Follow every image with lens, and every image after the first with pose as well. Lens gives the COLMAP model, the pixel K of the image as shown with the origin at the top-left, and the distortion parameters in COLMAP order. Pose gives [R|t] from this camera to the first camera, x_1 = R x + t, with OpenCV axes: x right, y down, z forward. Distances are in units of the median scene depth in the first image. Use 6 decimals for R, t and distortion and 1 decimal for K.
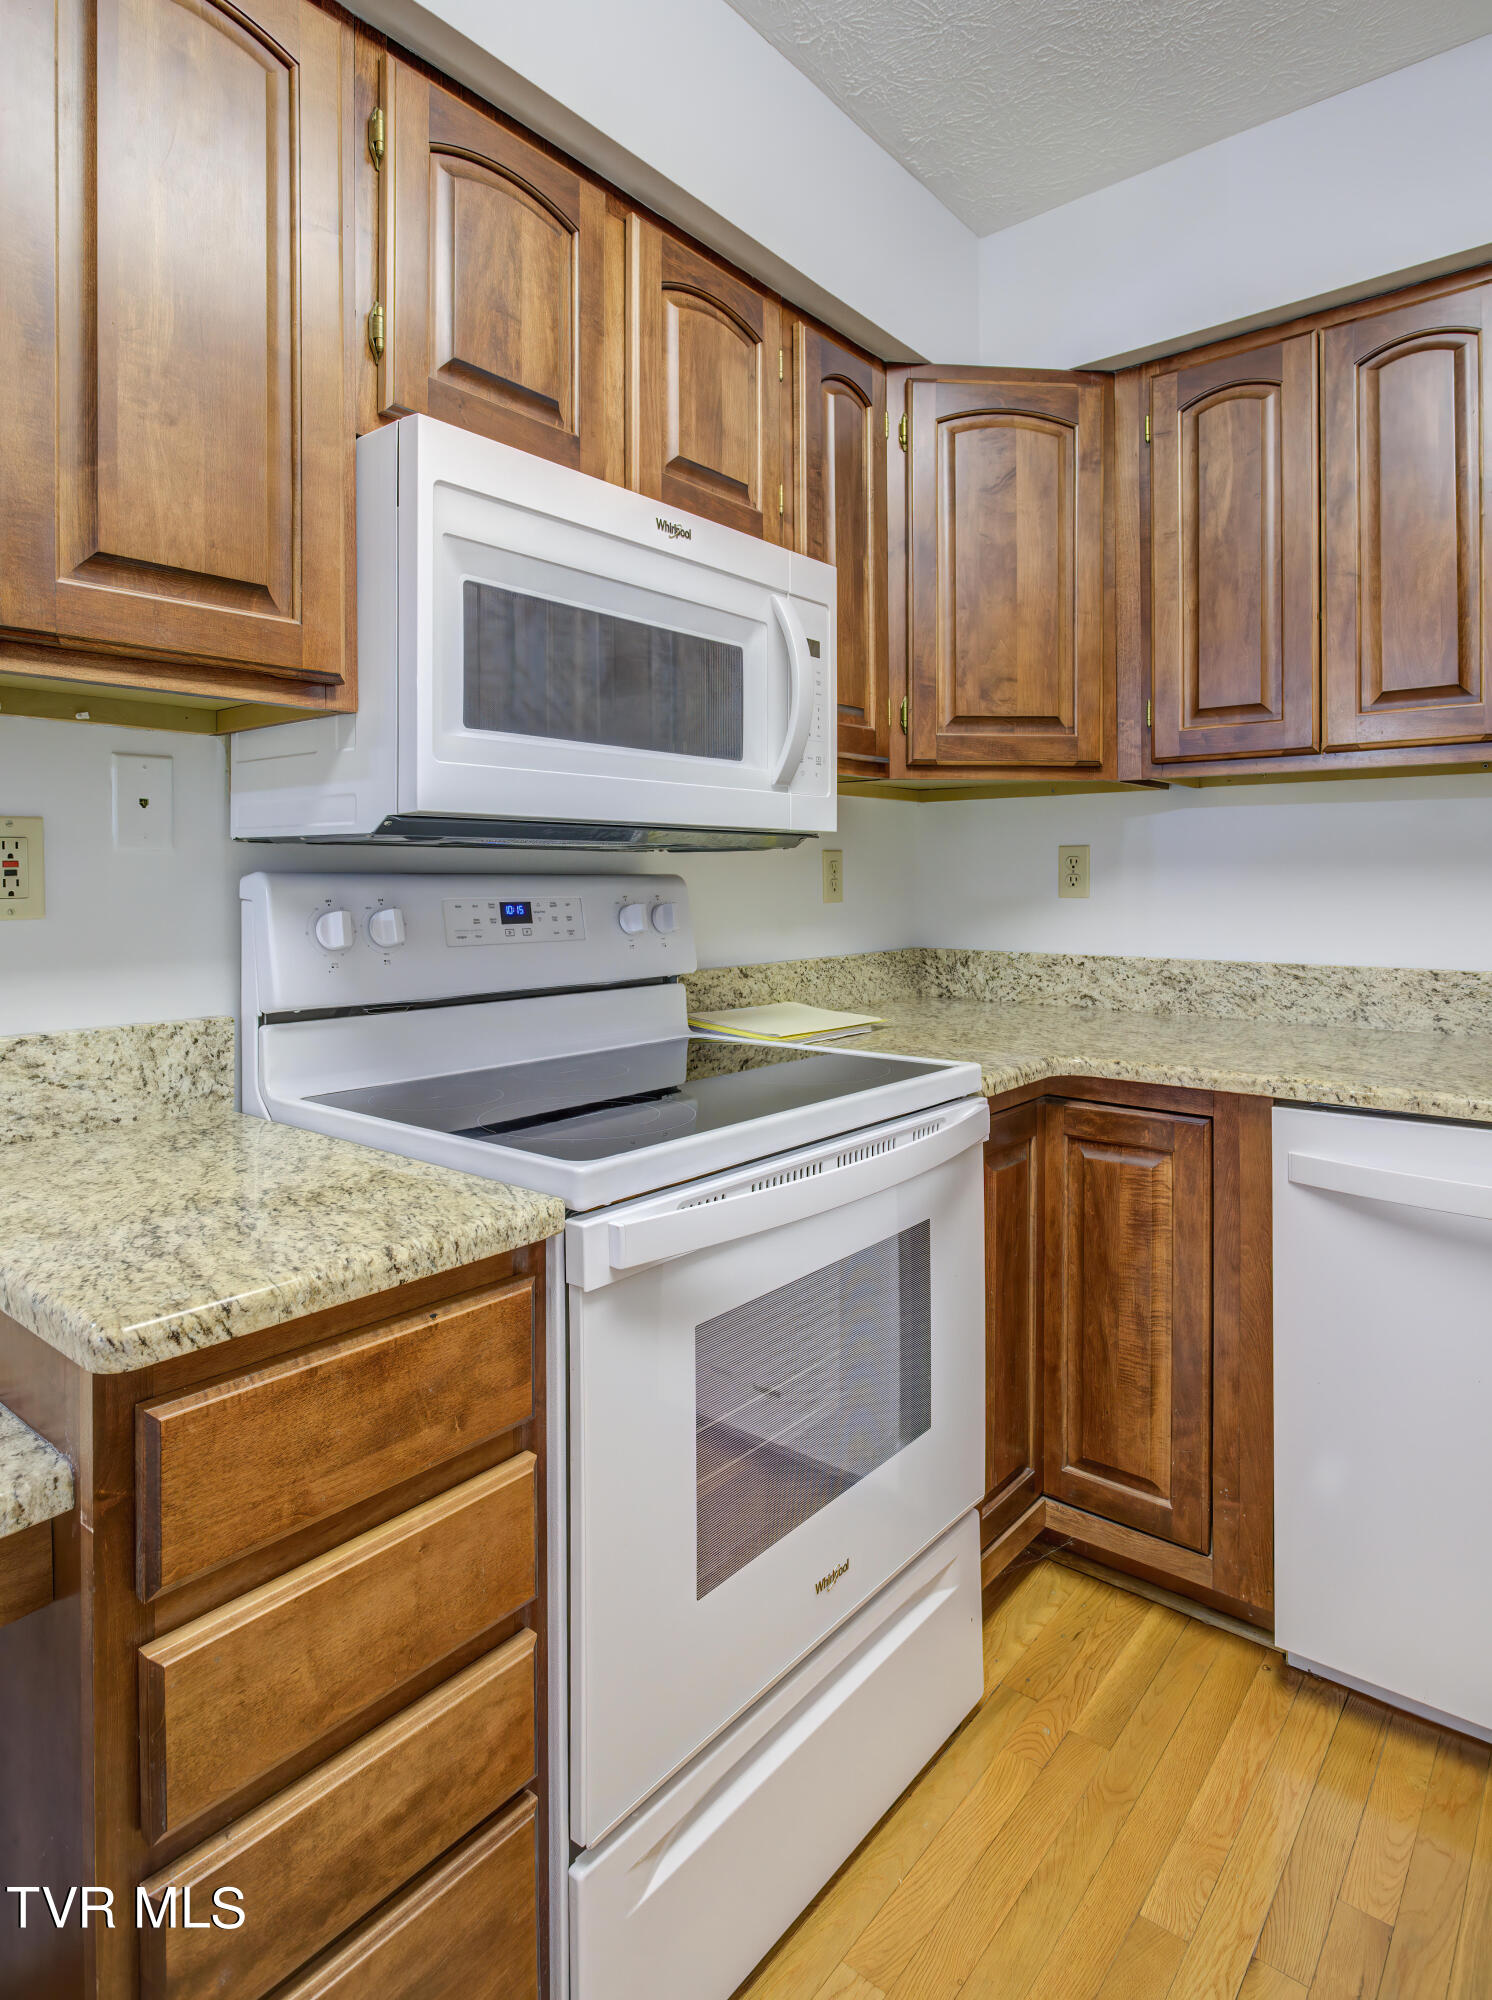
lens RADIAL K [[1101.4, 0, 781.1], [0, 1101.4, 881.6], [0, 0, 1]] dist [-0.013362, 0.004975]
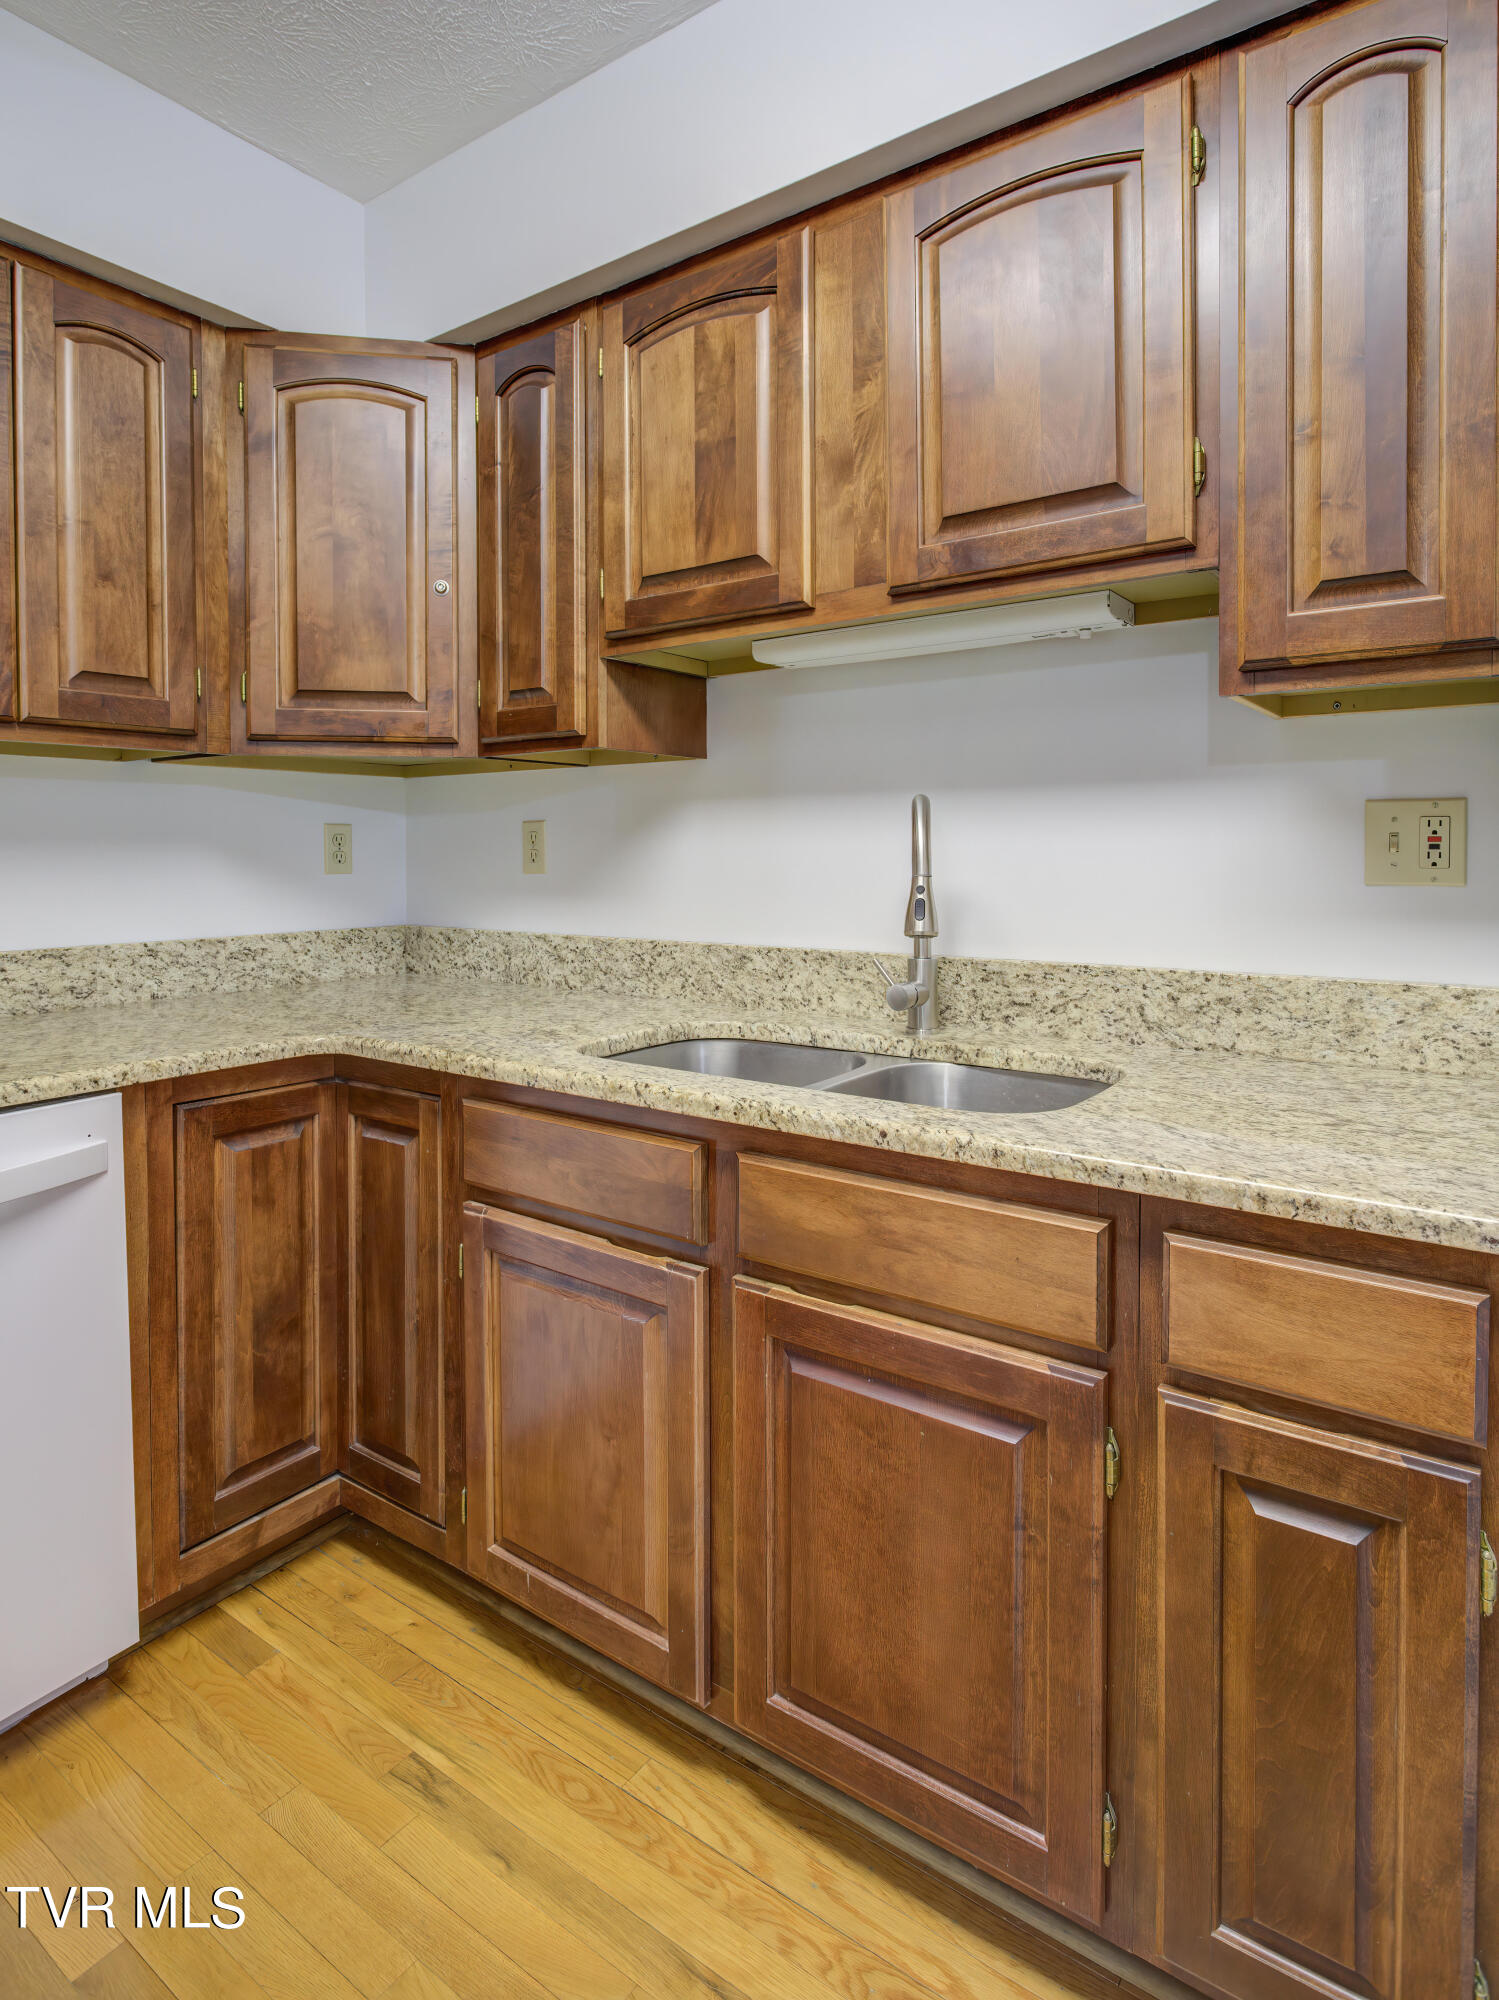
lens RADIAL K [[1101.4, 0, 752.5], [0, 1101.4, 873.5], [0, 0, 1]] dist [-0.013362, 0.004975]
pose [[-0.063710, -0.016654, 0.997829, -0.224598], [0.009823, 0.999802, 0.017314, -0.000841], [-0.997920, 0.010905, -0.063534, 0.224061]]
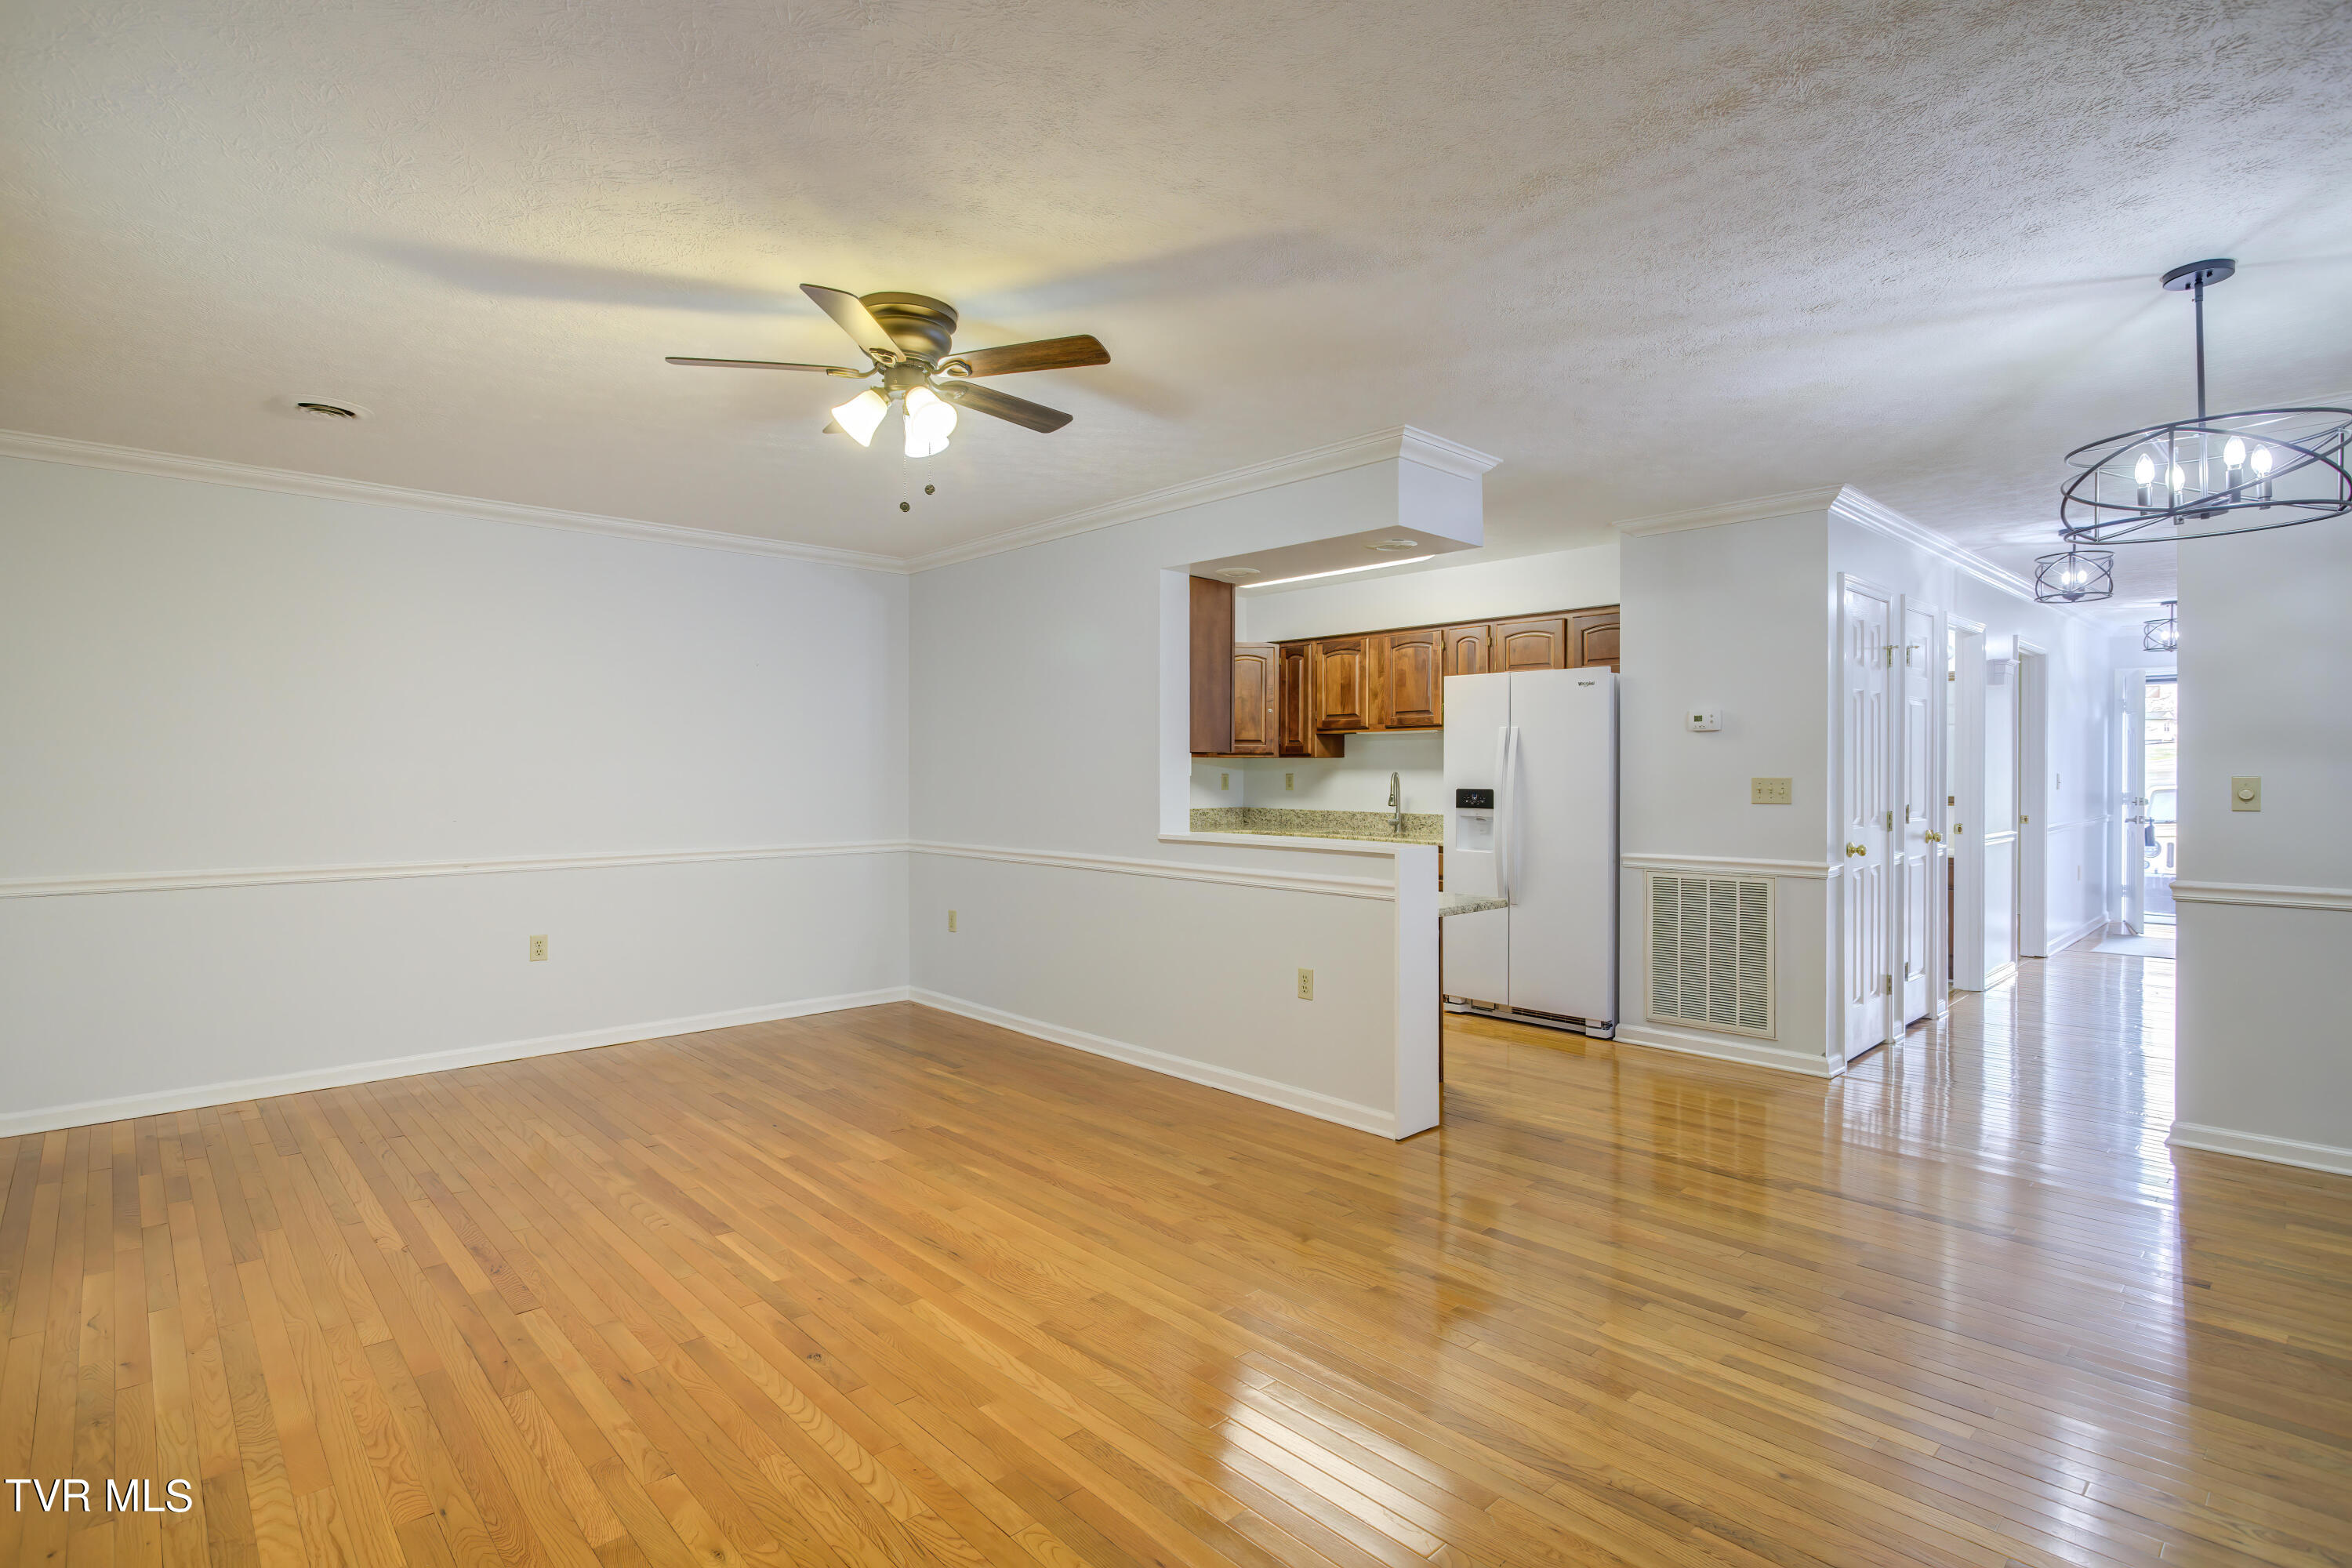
lens RADIAL K [[1144.3, 0, 1189.1], [0, 1144.3, 785.5], [0, 0, 1]] dist [-0.009850, 0.004056]
pose [[0.129848, -0.011521, 0.991467, -3.265938], [0.002257, 0.999933, 0.011323, -0.048819], [-0.991531, 0.000768, 0.129866, 0.215153]]
